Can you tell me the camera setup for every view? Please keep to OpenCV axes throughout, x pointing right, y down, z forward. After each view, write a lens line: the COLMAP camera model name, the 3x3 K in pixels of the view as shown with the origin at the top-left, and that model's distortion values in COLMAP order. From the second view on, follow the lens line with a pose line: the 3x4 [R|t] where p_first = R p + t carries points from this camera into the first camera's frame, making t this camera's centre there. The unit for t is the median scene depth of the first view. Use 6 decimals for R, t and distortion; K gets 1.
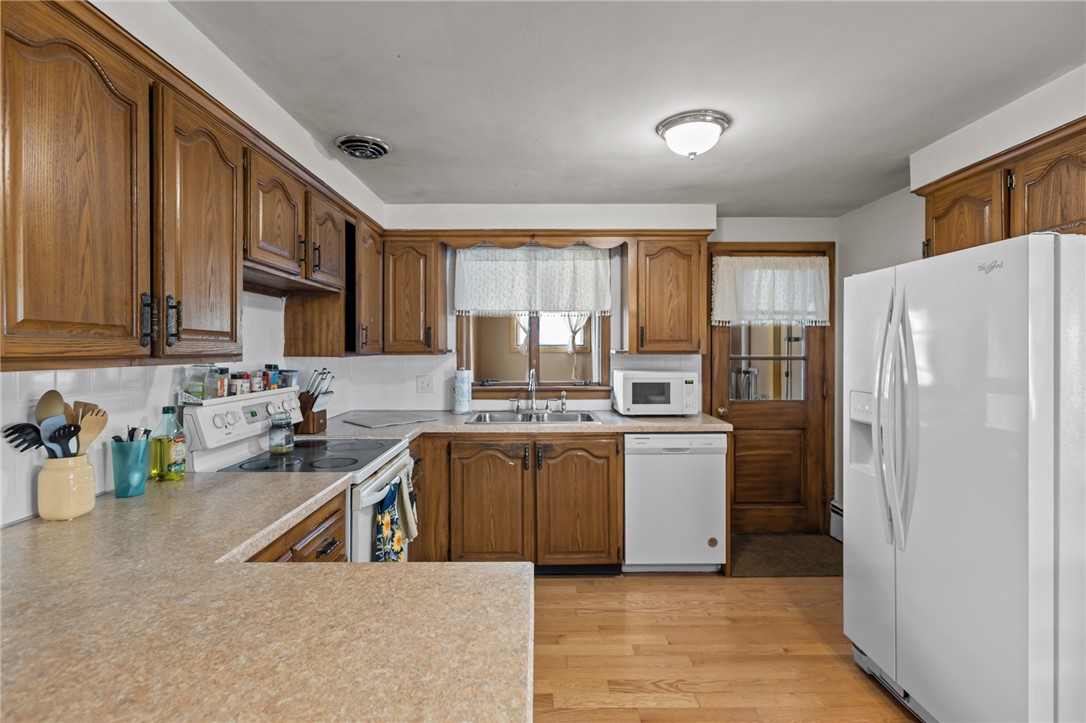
lens RADIAL K [[504.6, 0, 552.2], [0, 504.6, 355.9], [0, 0, 1]] dist [0.006705, -0.001812]
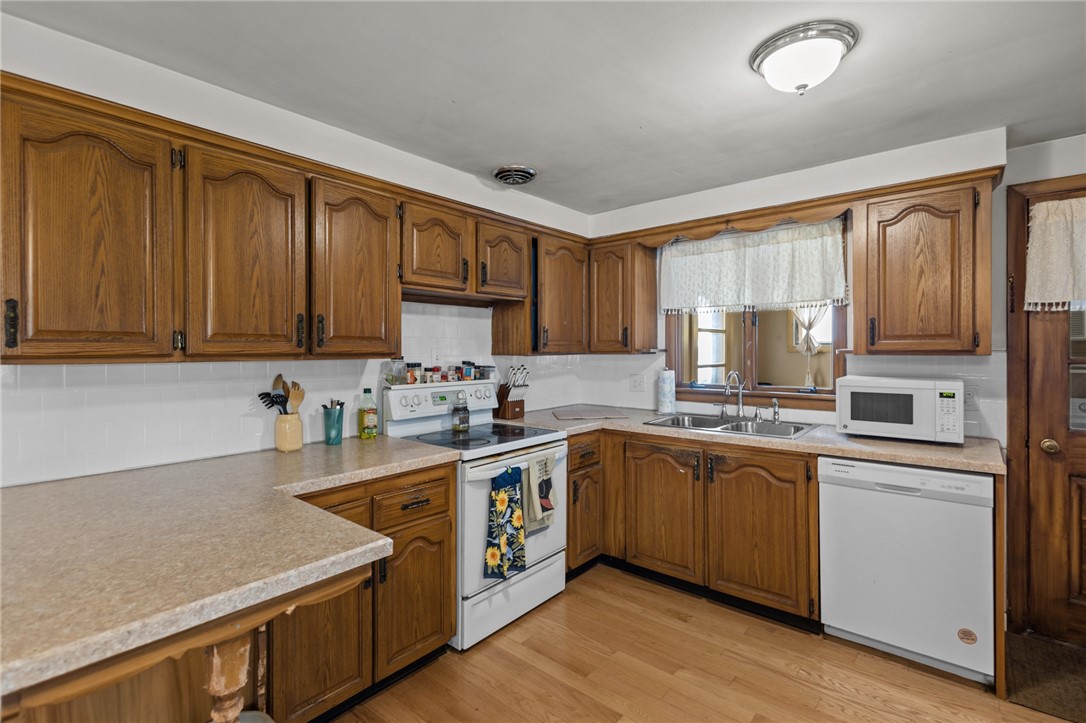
lens RADIAL K [[504.6, 0, 553.1], [0, 504.6, 355.1], [0, 0, 1]] dist [0.006705, -0.001812]
pose [[0.759987, 0.005264, -0.649917, 0.342777], [-0.005997, 0.999981, 0.001087, -0.000936], [0.649910, 0.003071, 0.760005, 0.134871]]
